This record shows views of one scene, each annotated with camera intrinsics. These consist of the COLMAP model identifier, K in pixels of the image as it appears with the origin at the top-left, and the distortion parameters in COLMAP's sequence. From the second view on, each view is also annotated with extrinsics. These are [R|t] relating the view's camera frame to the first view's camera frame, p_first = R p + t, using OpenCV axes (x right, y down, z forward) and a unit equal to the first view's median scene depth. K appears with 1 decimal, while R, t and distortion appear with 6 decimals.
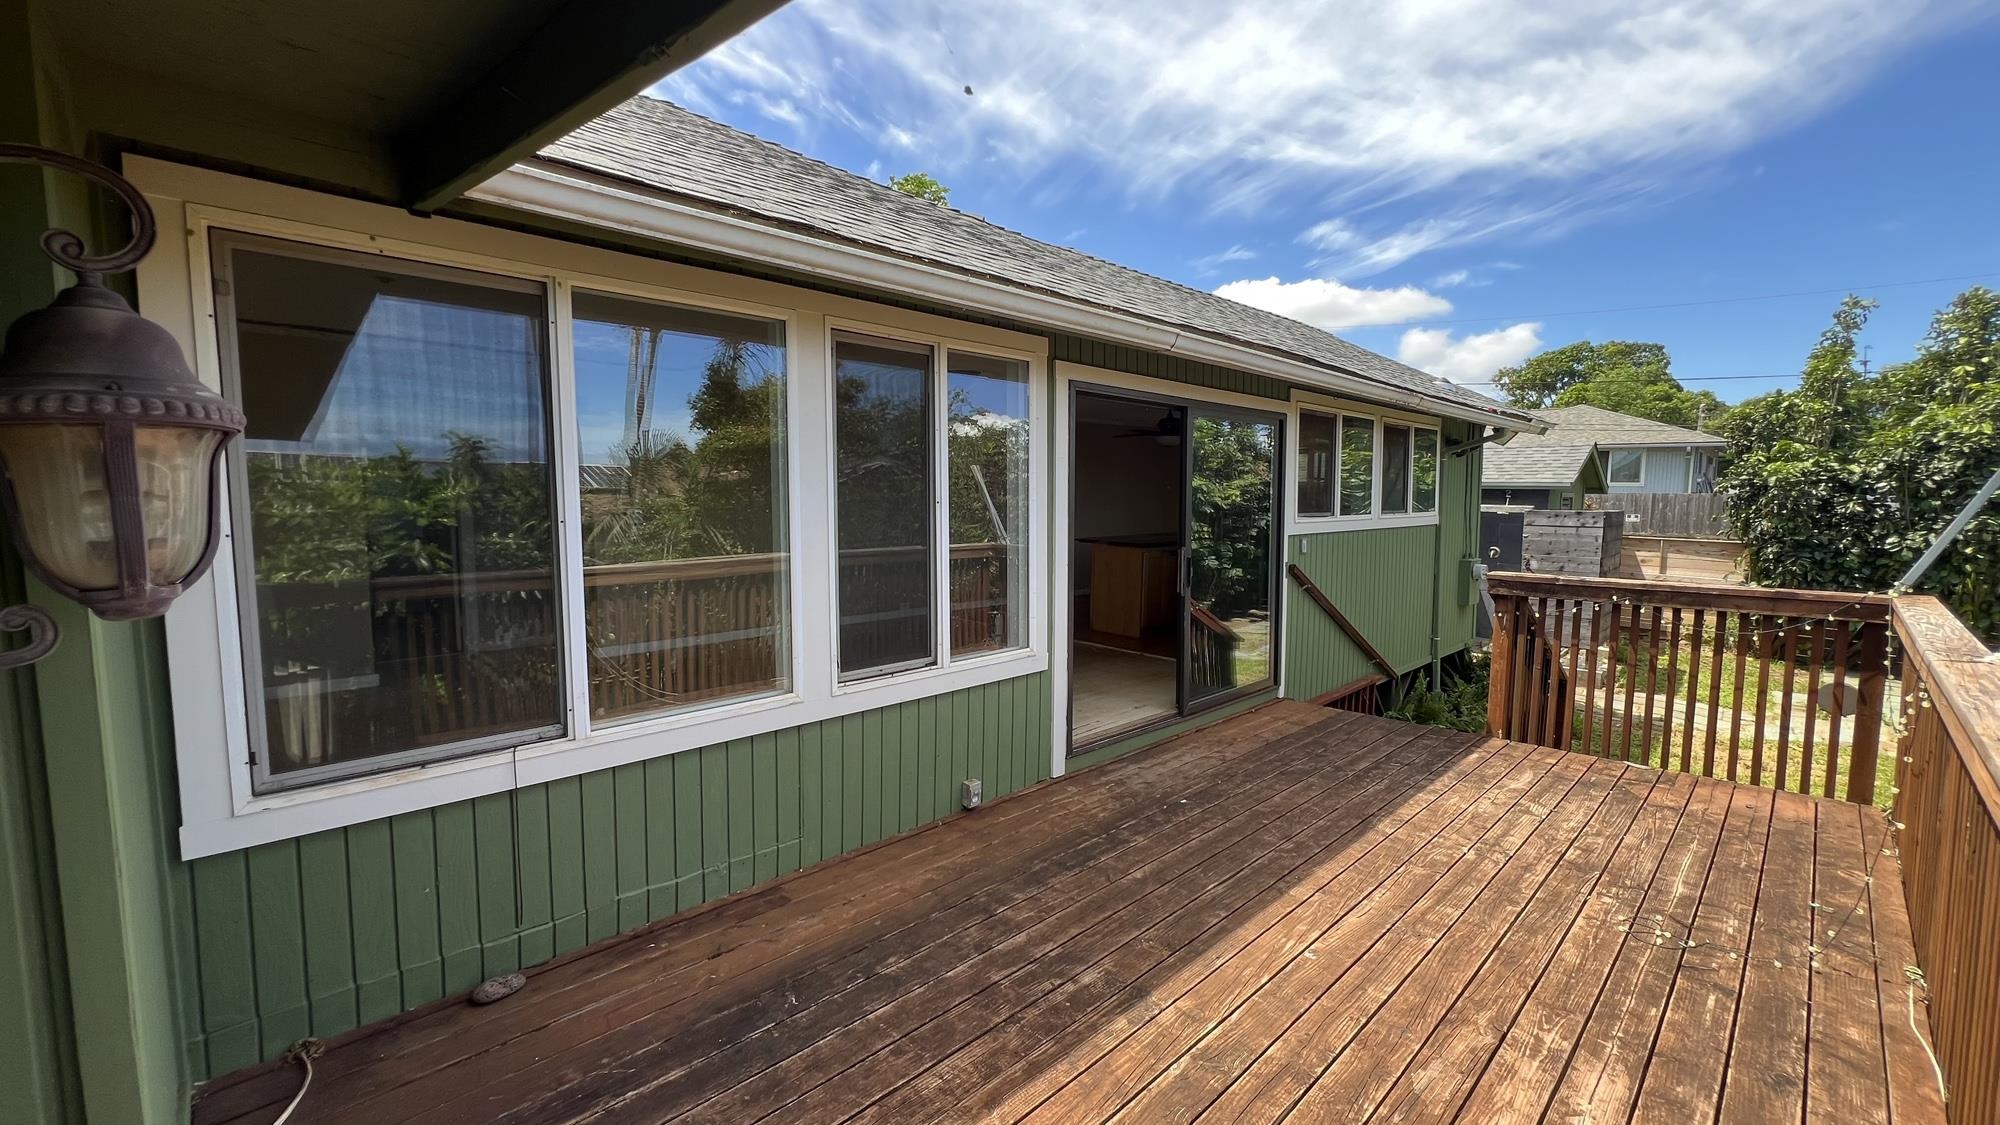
lens RADIAL K [[822.0, 0, 994.0], [0, 822.0, 553.8], [0, 0, 1]] dist [-0.006144, 0.000993]
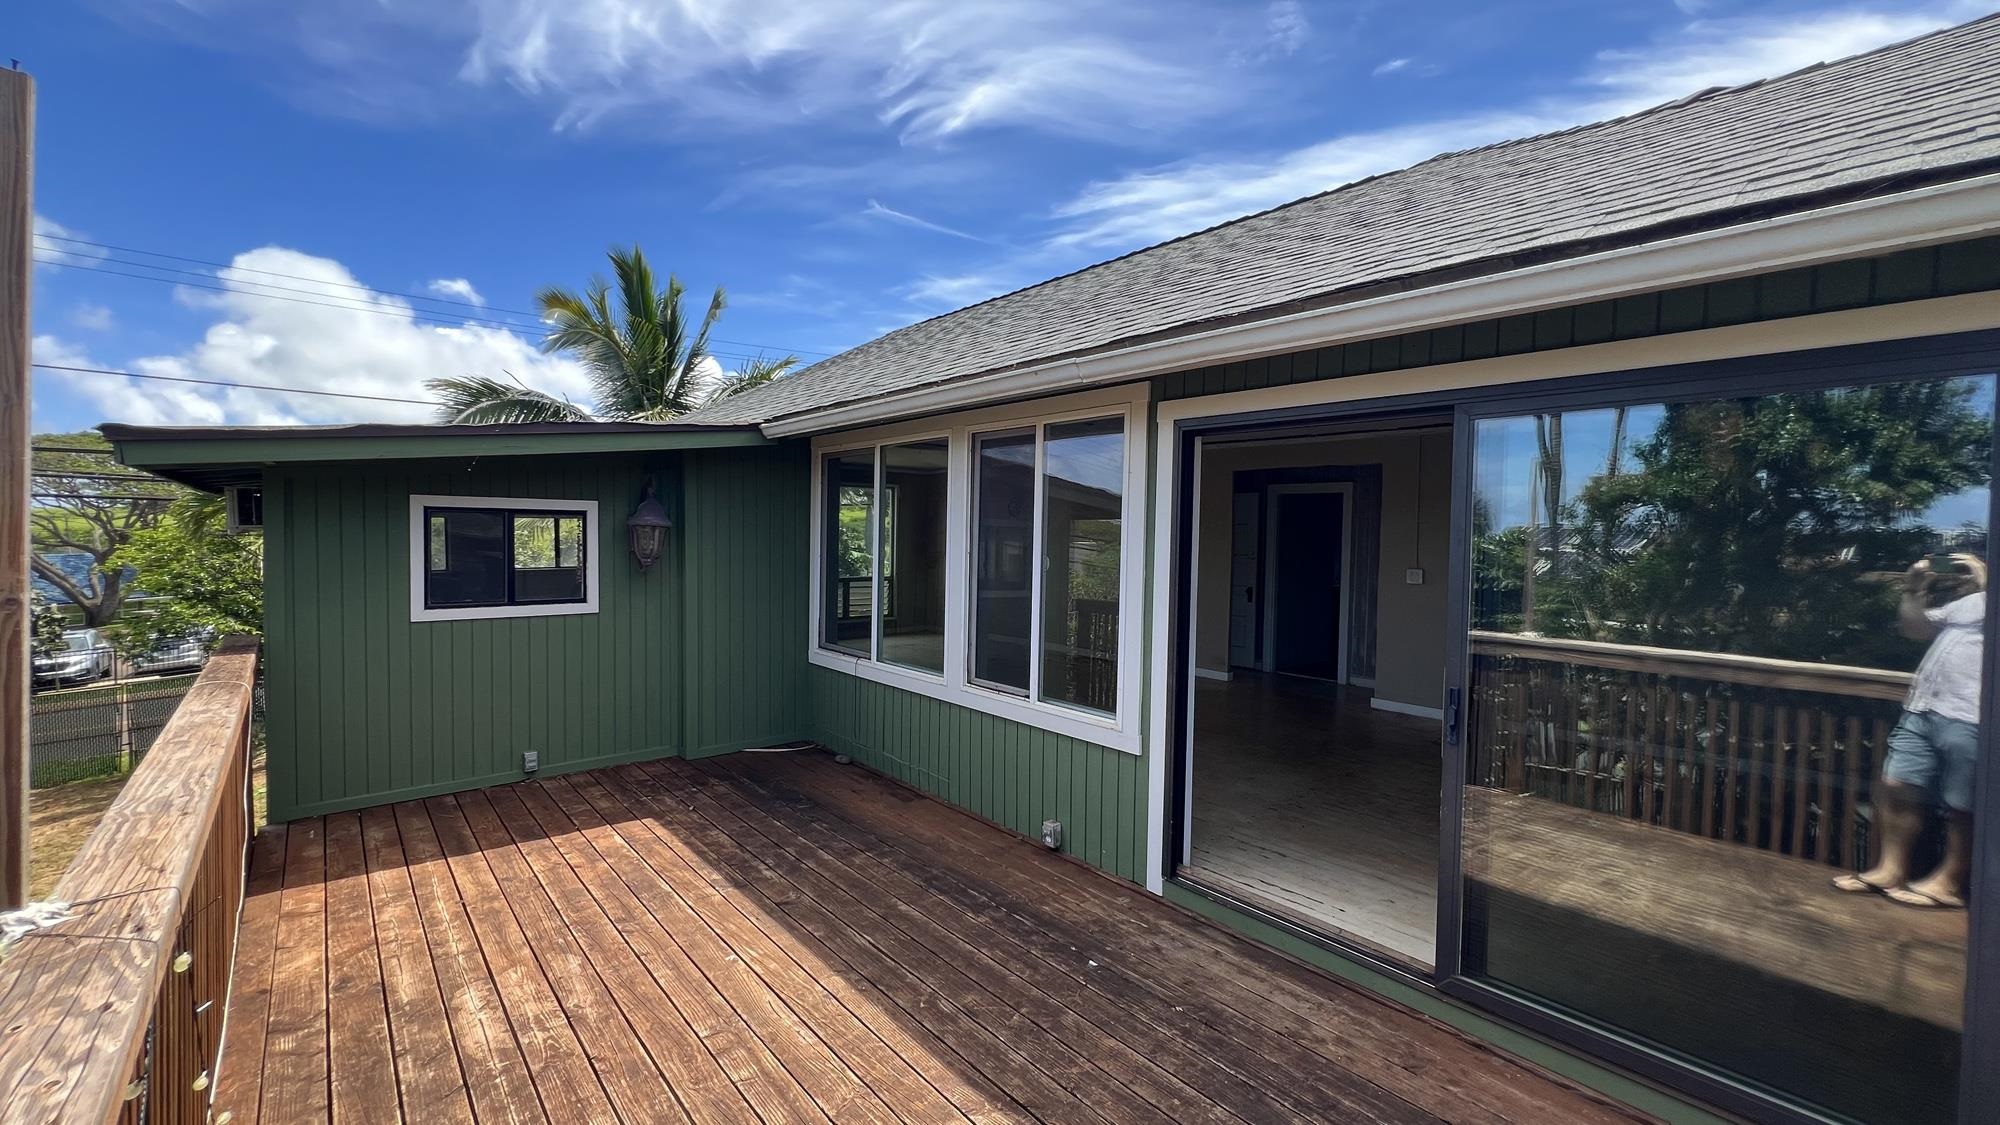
lens RADIAL K [[822.0, 0, 993.0], [0, 822.0, 553.0], [0, 0, 1]] dist [-0.006144, 0.000993]
pose [[-0.081907, 0.017881, -0.996480, 1.237913], [-0.095866, 0.995062, 0.025735, -0.106226], [0.992019, 0.097636, -0.079788, 1.174023]]
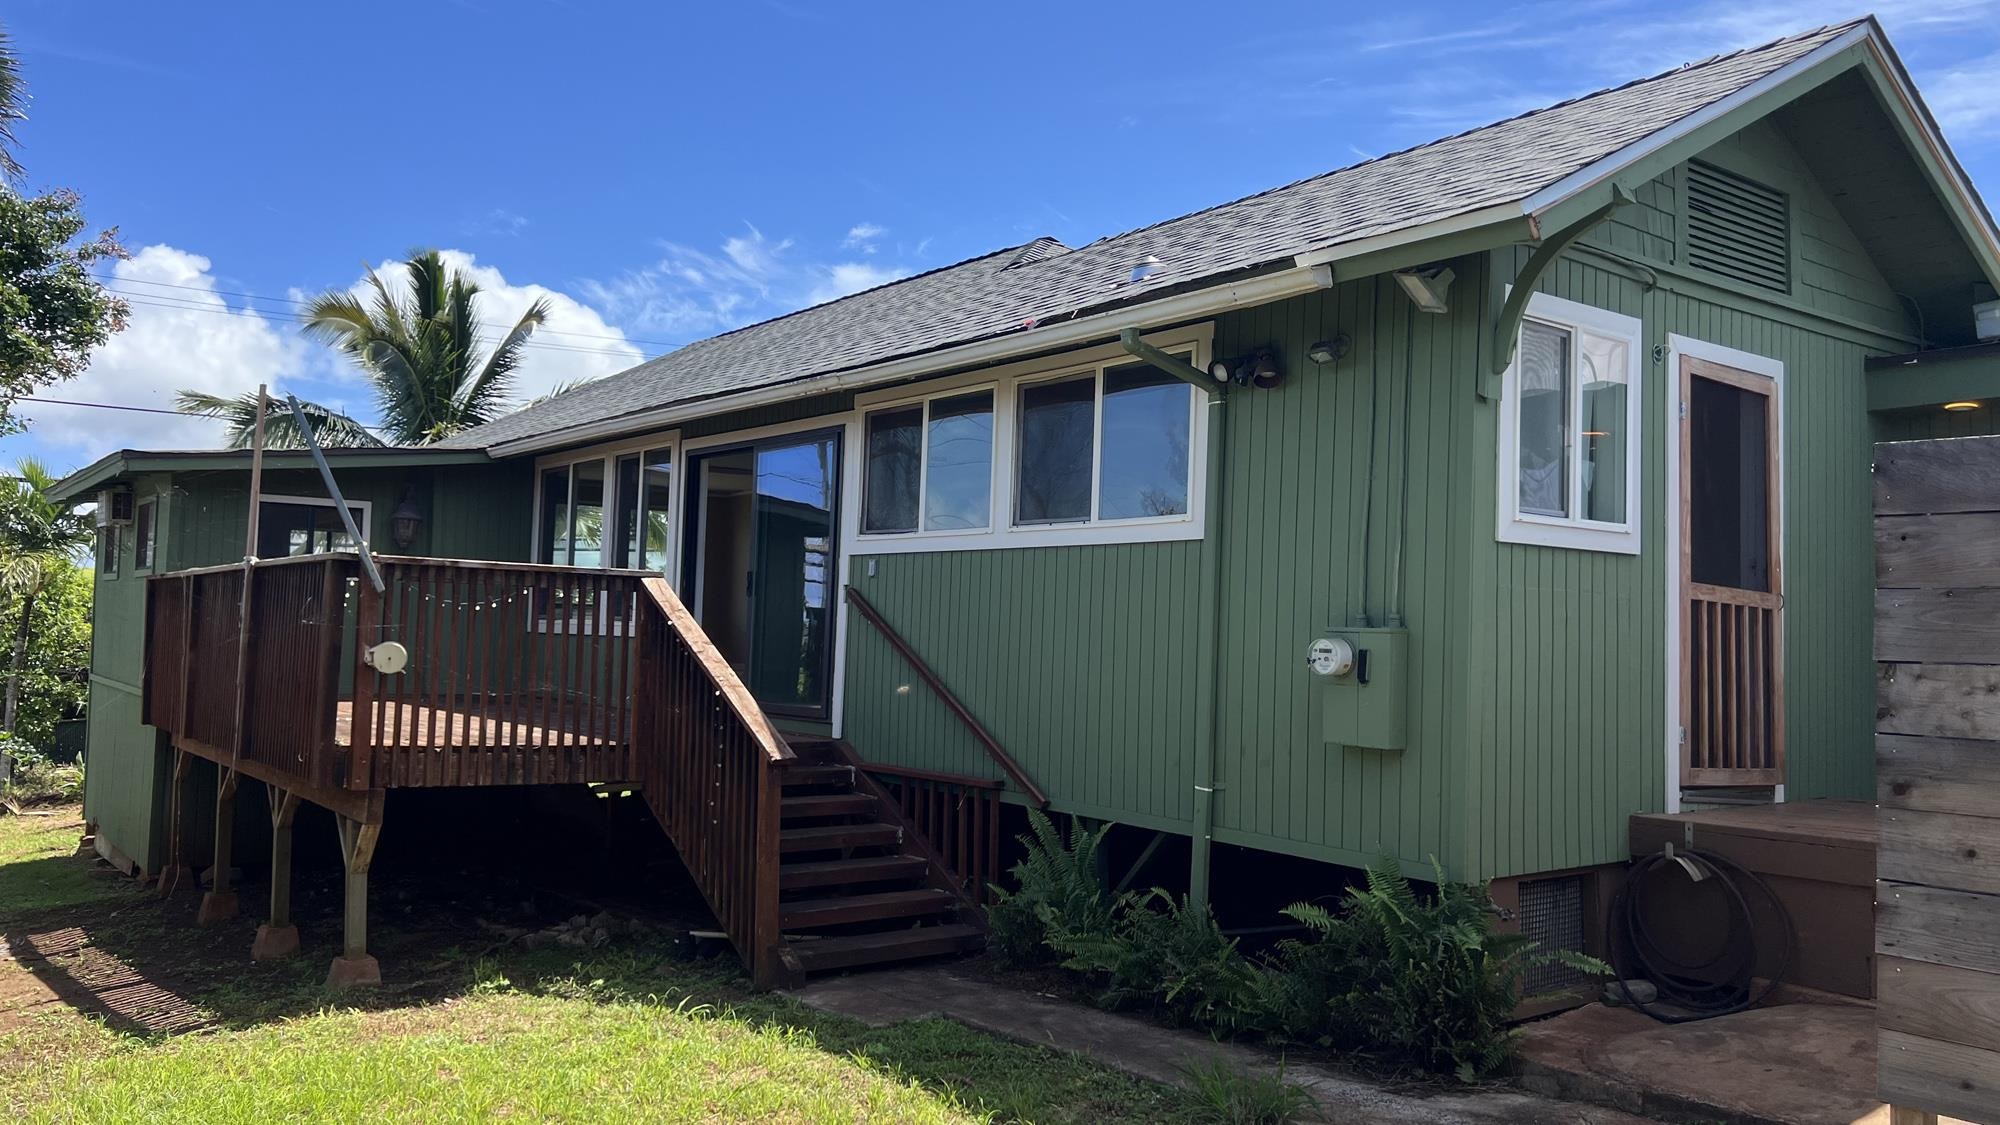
lens RADIAL K [[1496.5, 0, 999.3], [0, 1496.5, 558.9], [0, 0, 1]] dist [0.064288, -0.065278]
pose [[-0.134722, -0.056063, -0.989296, 4.560121], [-0.107577, 0.993324, -0.041641, 0.119715], [0.985026, 0.100815, -0.139854, 3.166042]]
